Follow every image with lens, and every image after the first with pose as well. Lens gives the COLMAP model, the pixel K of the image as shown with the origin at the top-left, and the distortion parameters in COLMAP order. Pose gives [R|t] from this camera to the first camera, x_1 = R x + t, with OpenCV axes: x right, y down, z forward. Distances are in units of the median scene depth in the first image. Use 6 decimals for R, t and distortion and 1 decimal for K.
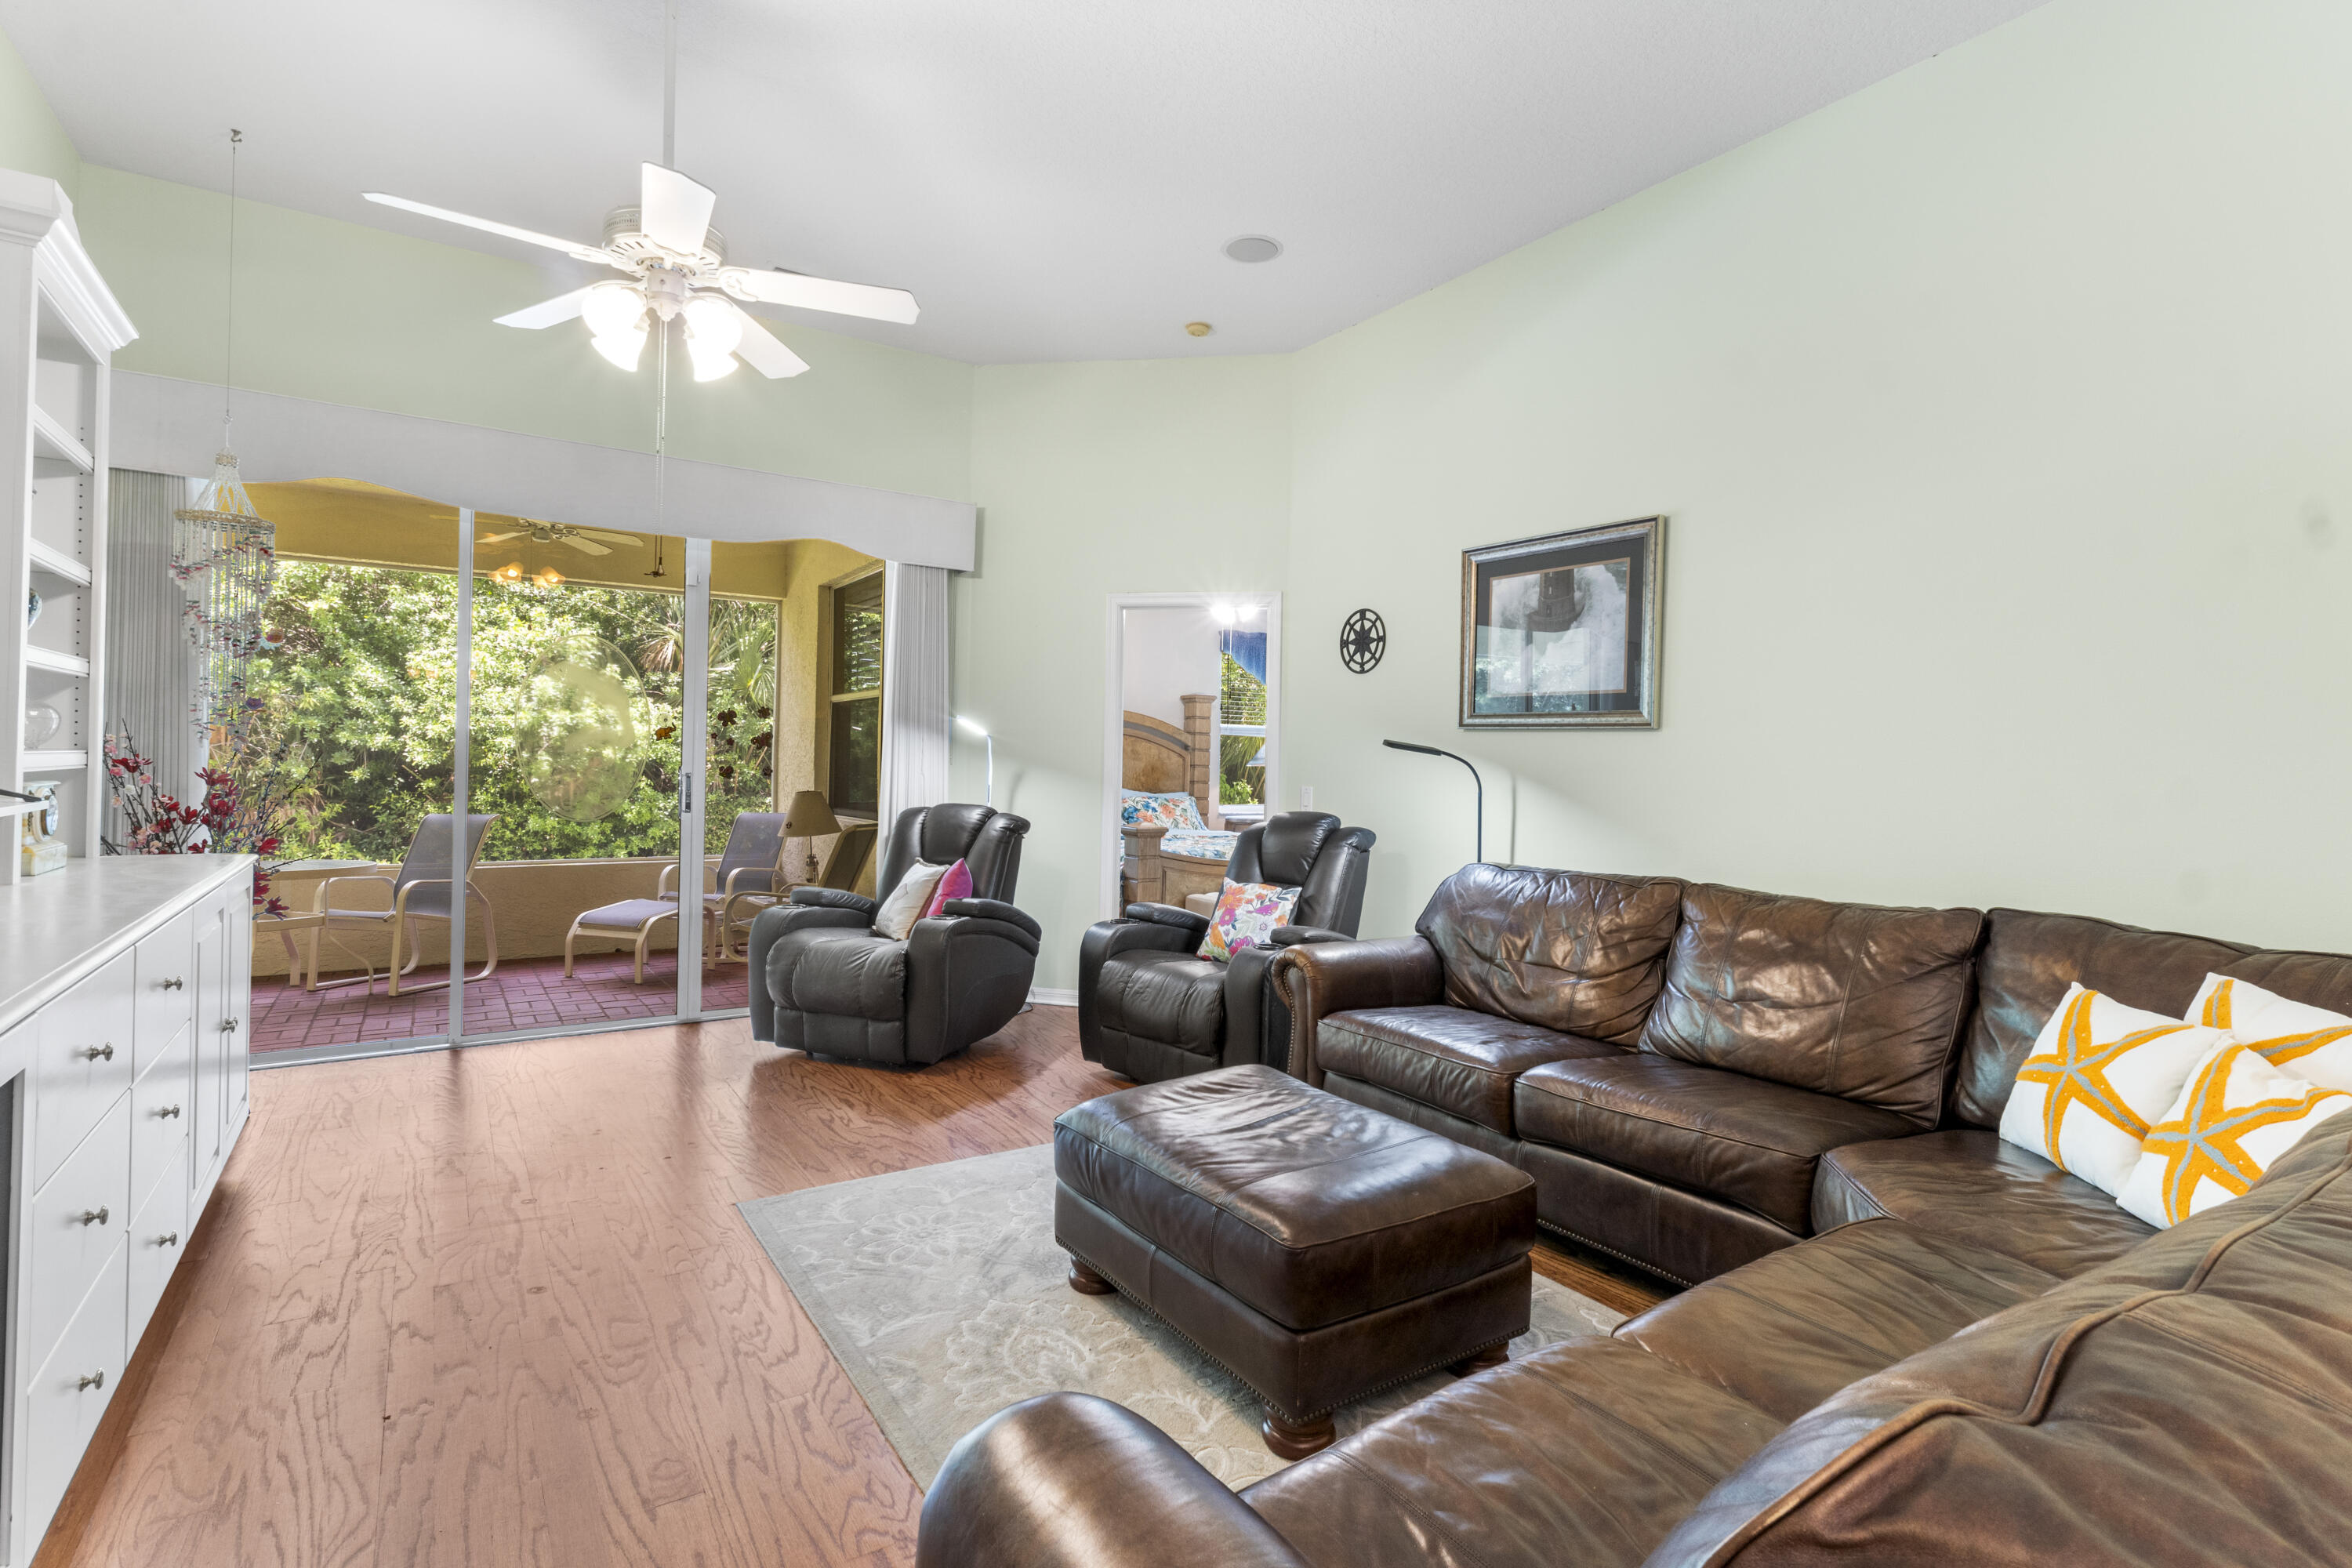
lens RADIAL K [[1120.9, 0, 1185.0], [0, 1120.9, 766.0], [0, 0, 1]] dist [-0.000384, 0.000035]
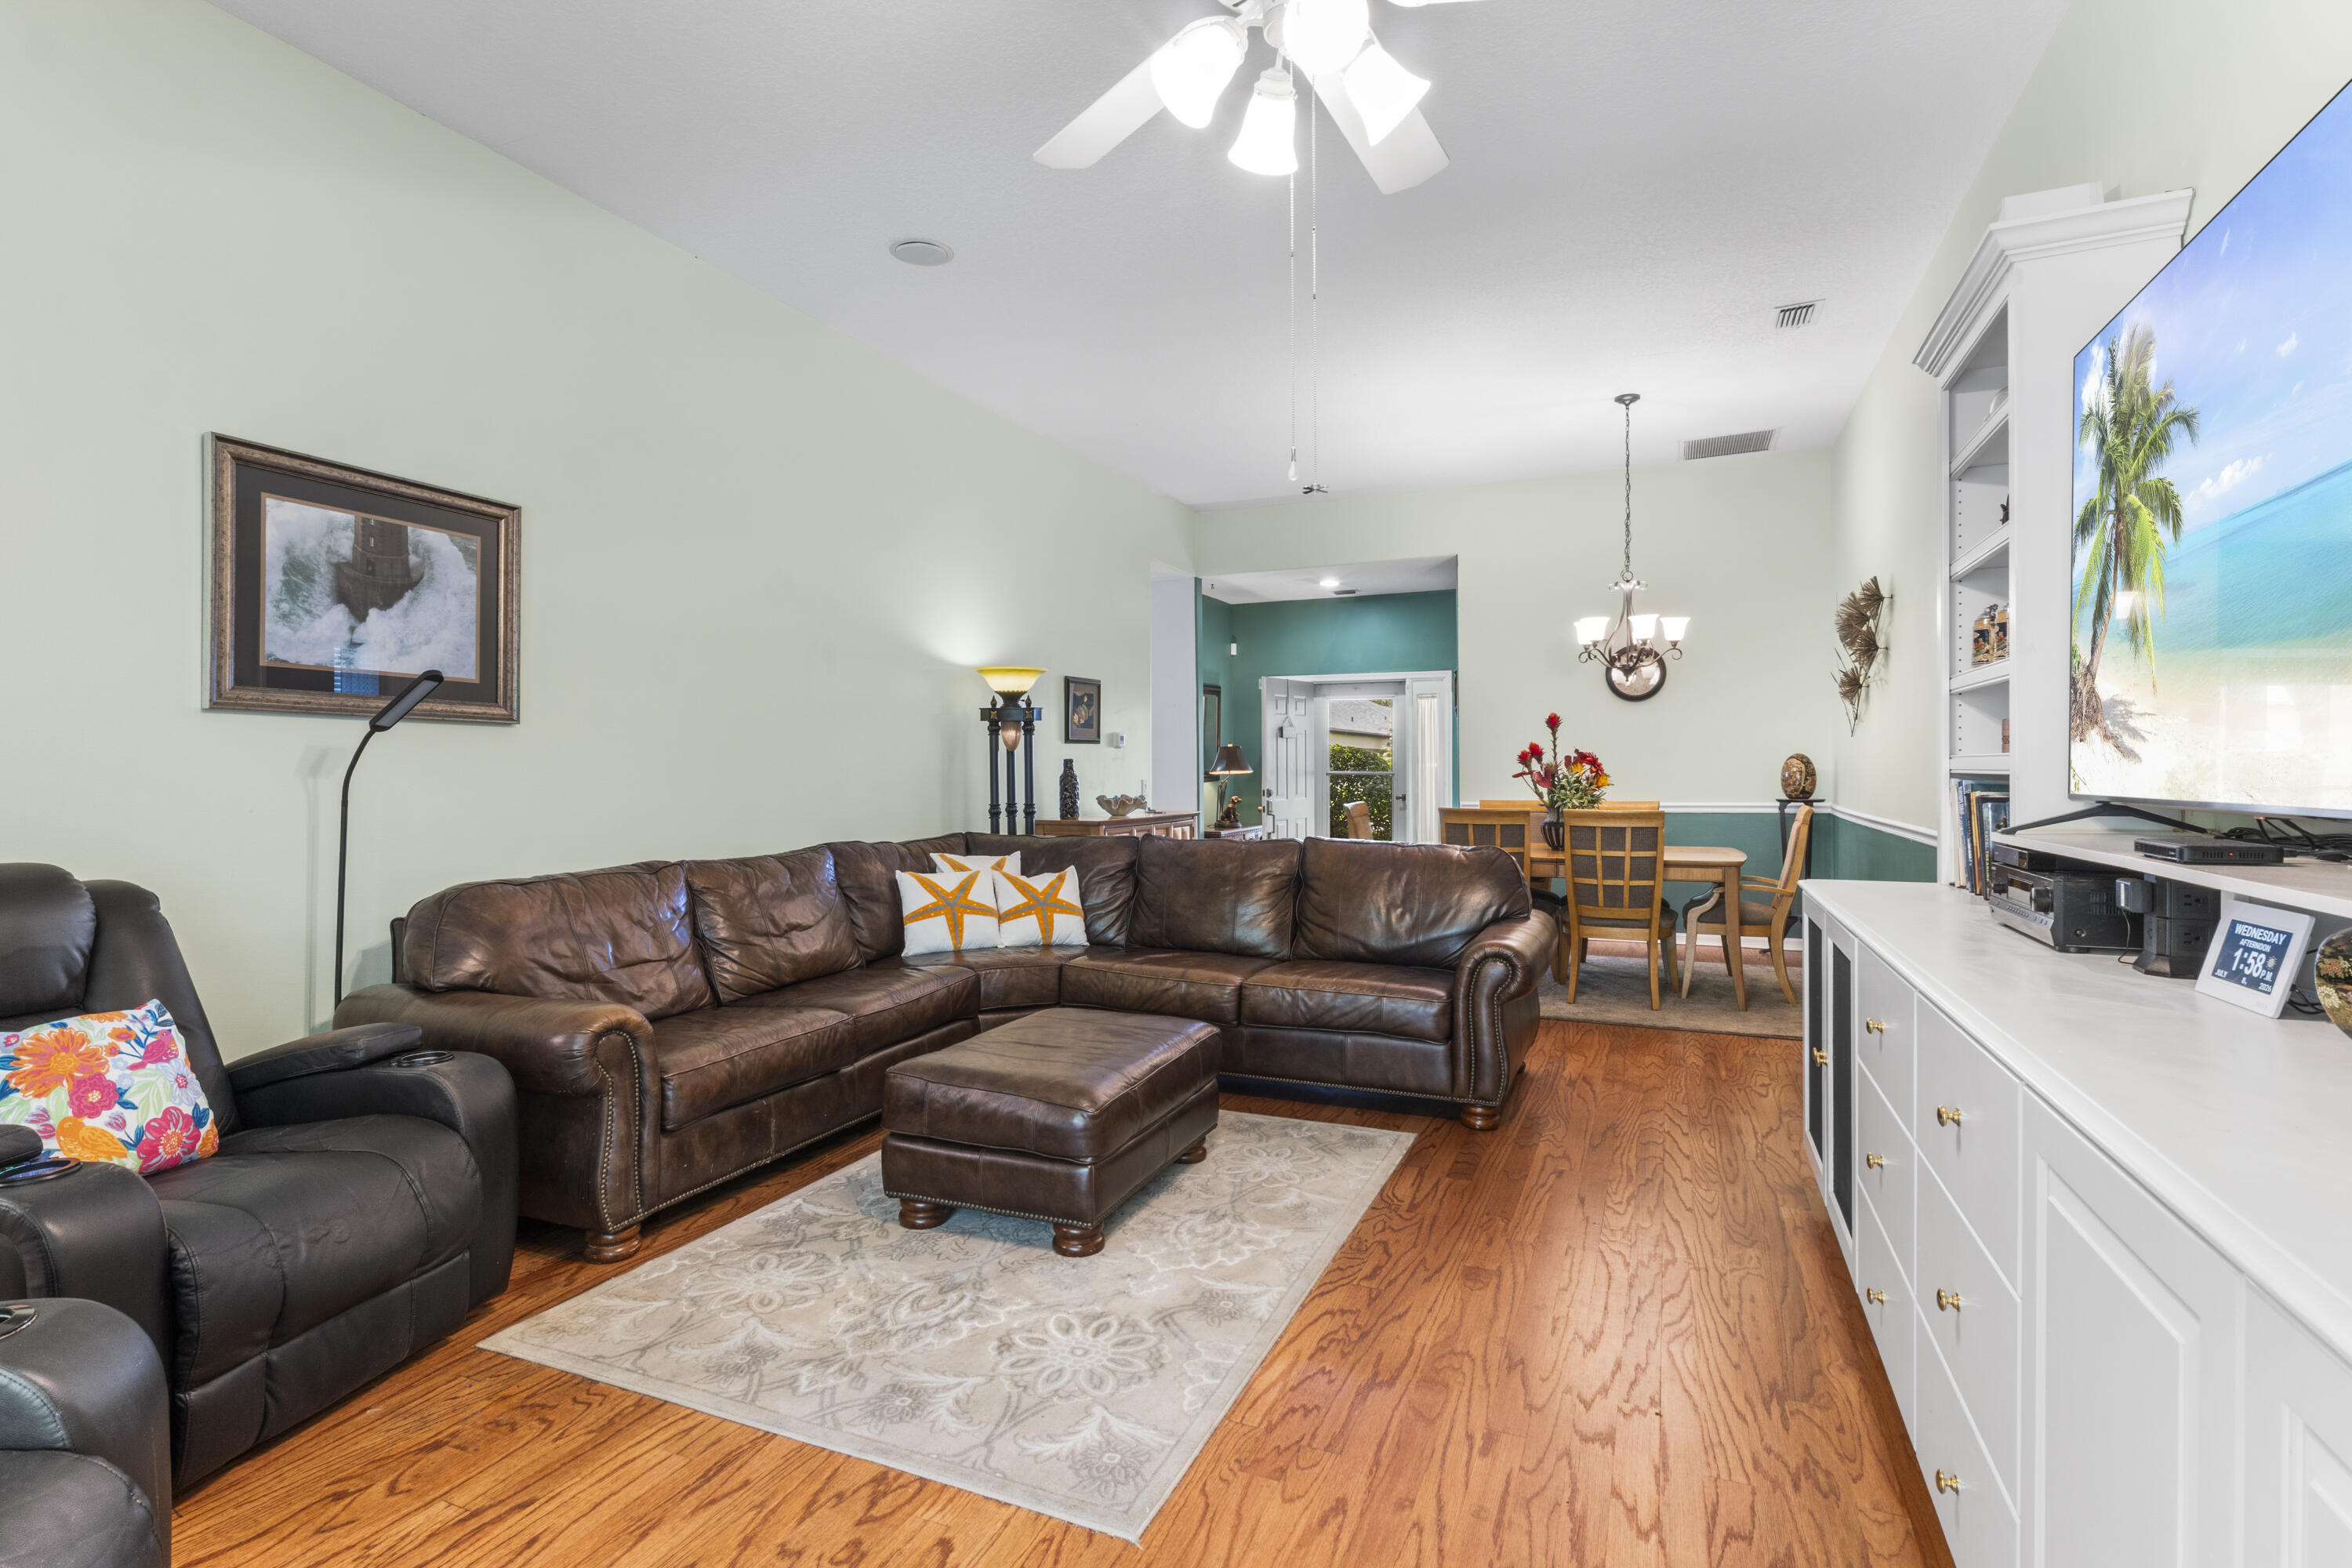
lens RADIAL K [[1136.5, 0, 1167.3], [0, 1136.5, 772.0], [0, 0, 1]] dist [0.000395, 0.000053]
pose [[-0.533984, -0.023675, 0.845163, -0.696366], [-0.008117, 0.999705, 0.022875, -0.017742], [-0.845456, 0.005355, -0.534019, 1.006274]]
